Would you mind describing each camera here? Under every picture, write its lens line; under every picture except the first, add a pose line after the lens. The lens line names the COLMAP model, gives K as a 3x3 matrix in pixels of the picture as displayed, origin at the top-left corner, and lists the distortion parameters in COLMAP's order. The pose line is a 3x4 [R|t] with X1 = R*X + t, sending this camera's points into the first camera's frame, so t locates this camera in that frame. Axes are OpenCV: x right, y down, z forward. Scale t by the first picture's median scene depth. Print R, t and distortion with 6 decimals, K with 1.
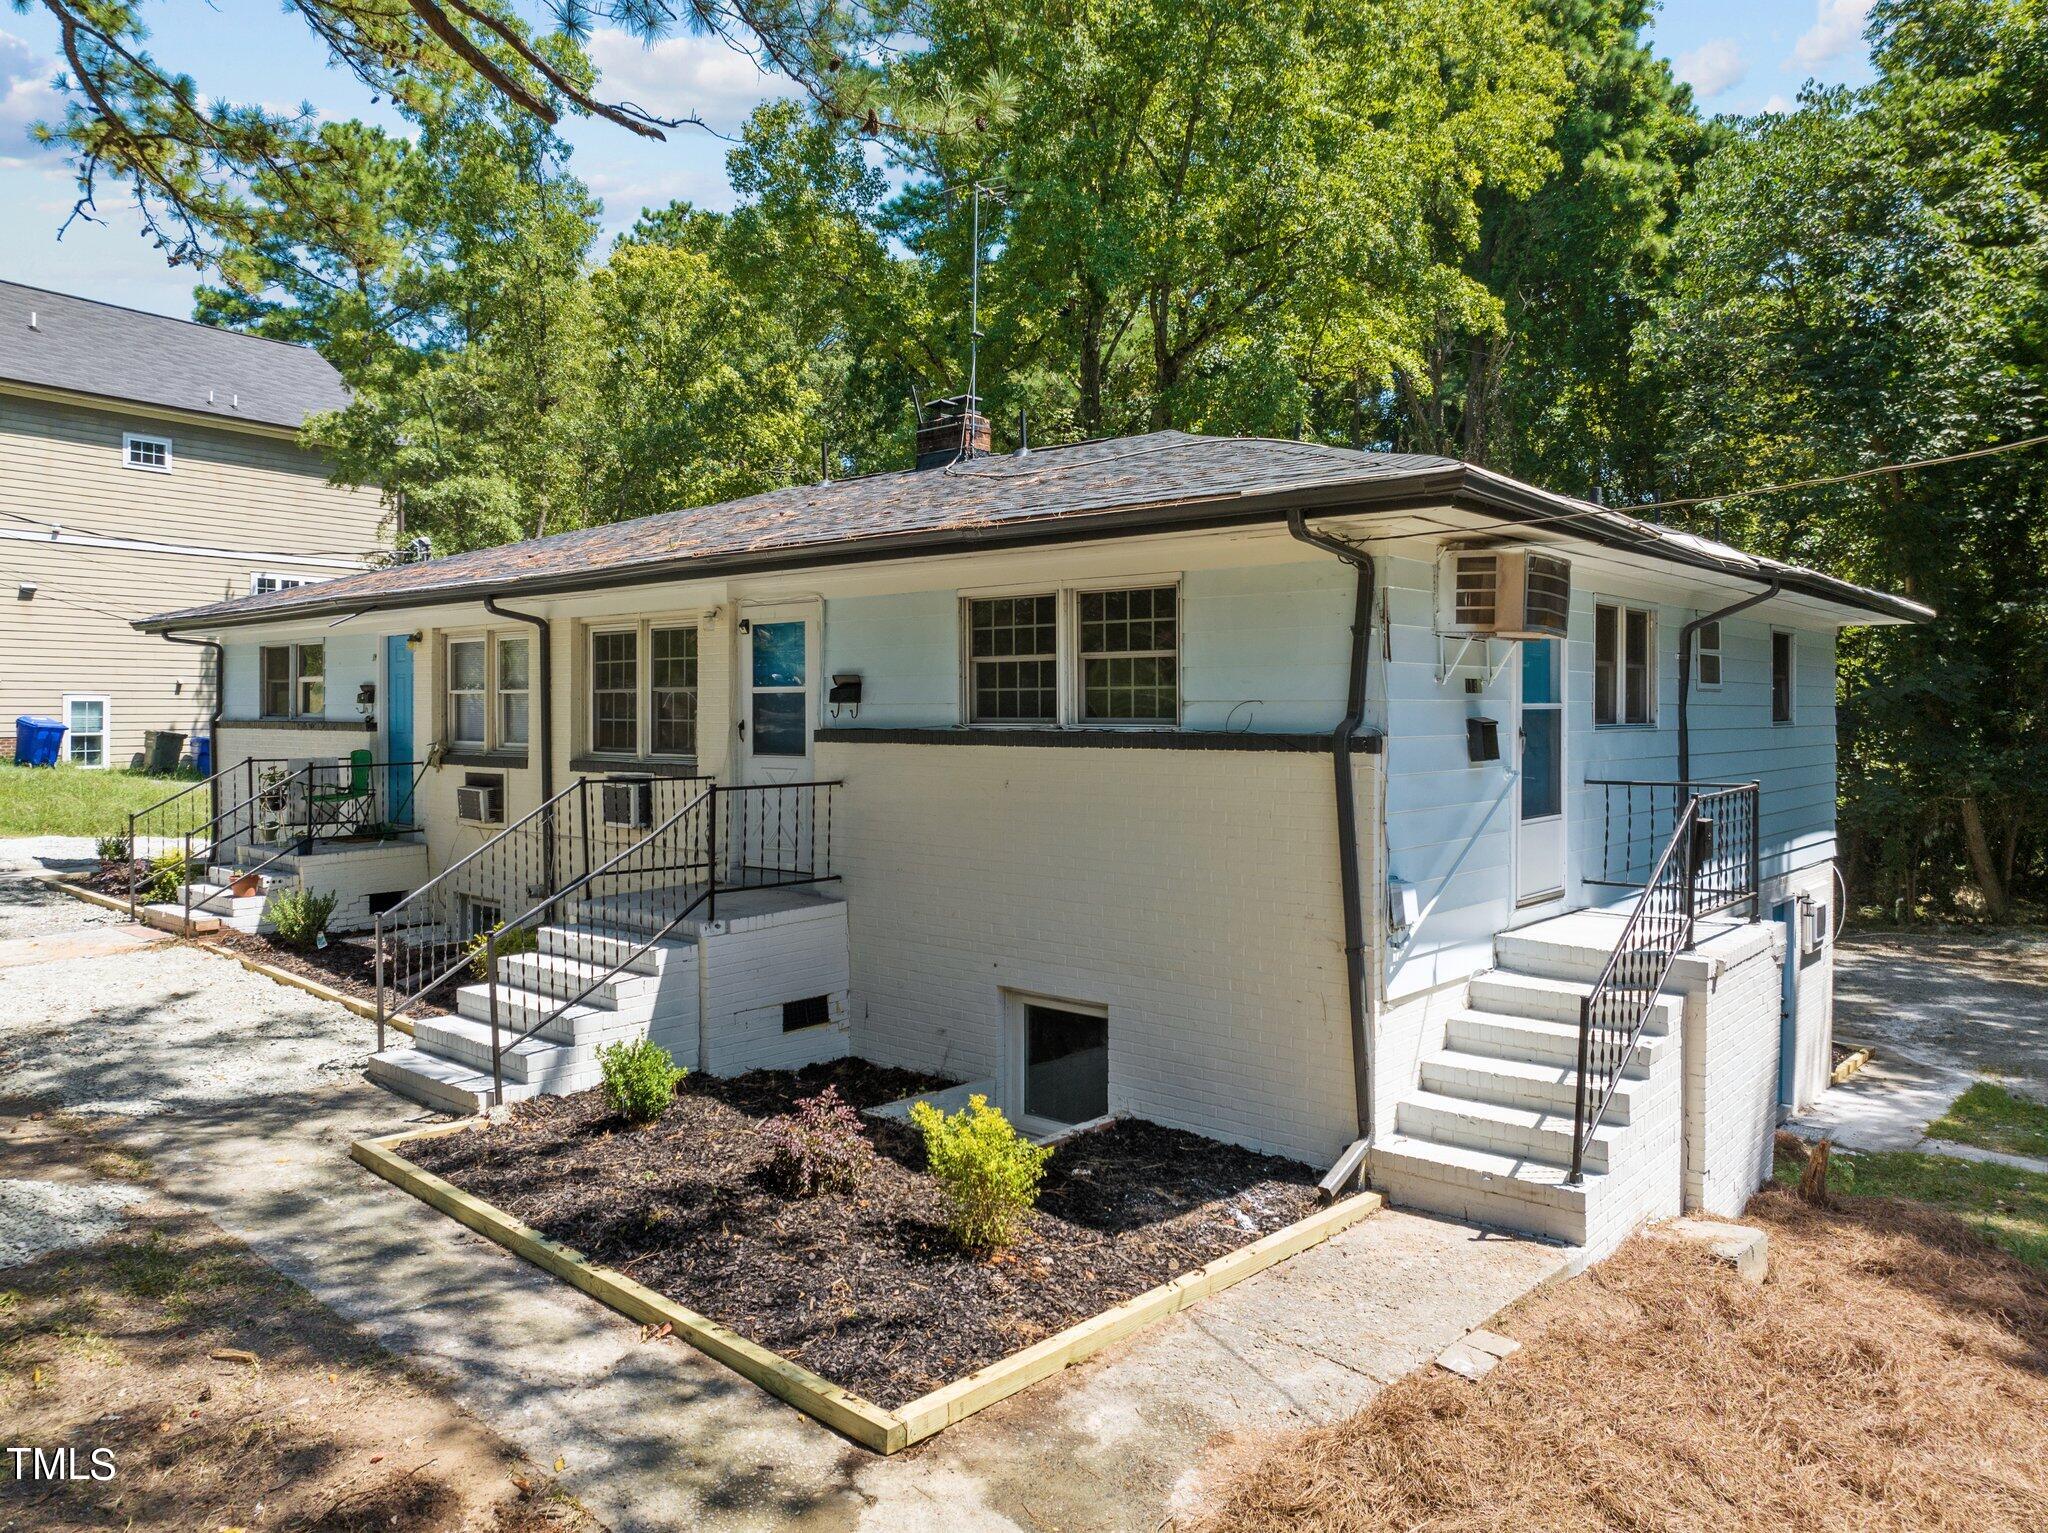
lens RADIAL K [[1408.6, 0, 1010.6], [0, 1408.6, 719.1], [0, 0, 1]] dist [-0.038521, 0.008477]
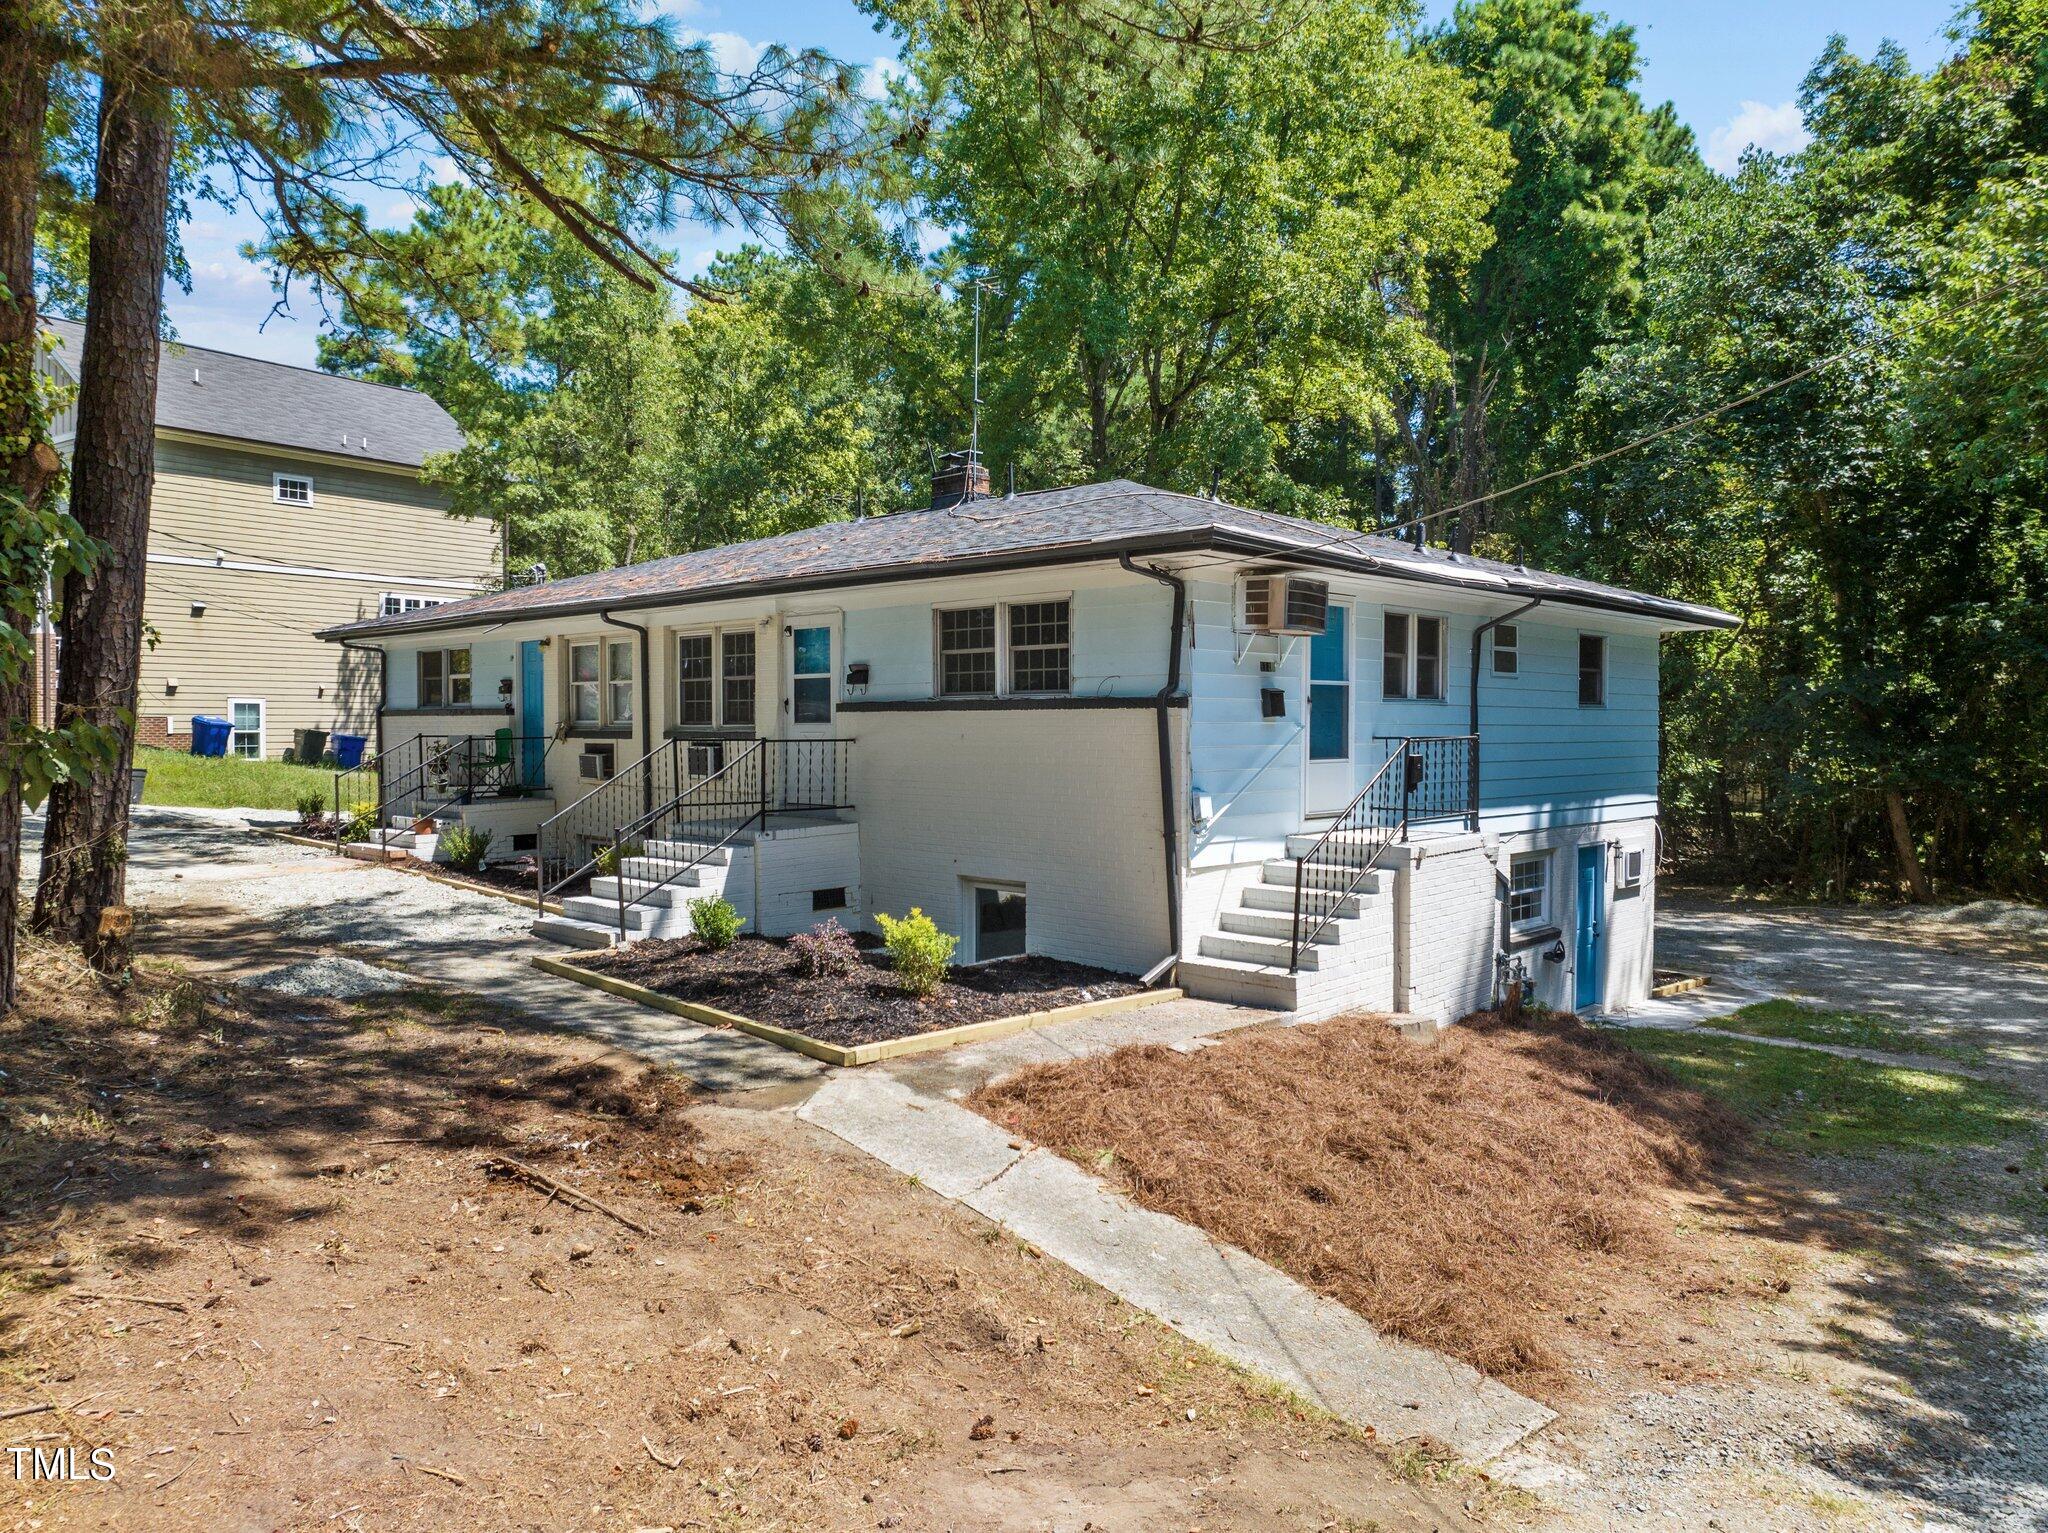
lens RADIAL K [[1413.3, 0, 1028.6], [0, 1413.3, 777.8], [0, 0, 1]] dist [-0.020515, -0.015956]
pose [[0.999165, 0.001743, -0.040817, 0.081905], [-0.000583, 0.999596, 0.028429, 0.030699], [0.040850, -0.028381, 0.998762, -0.302834]]
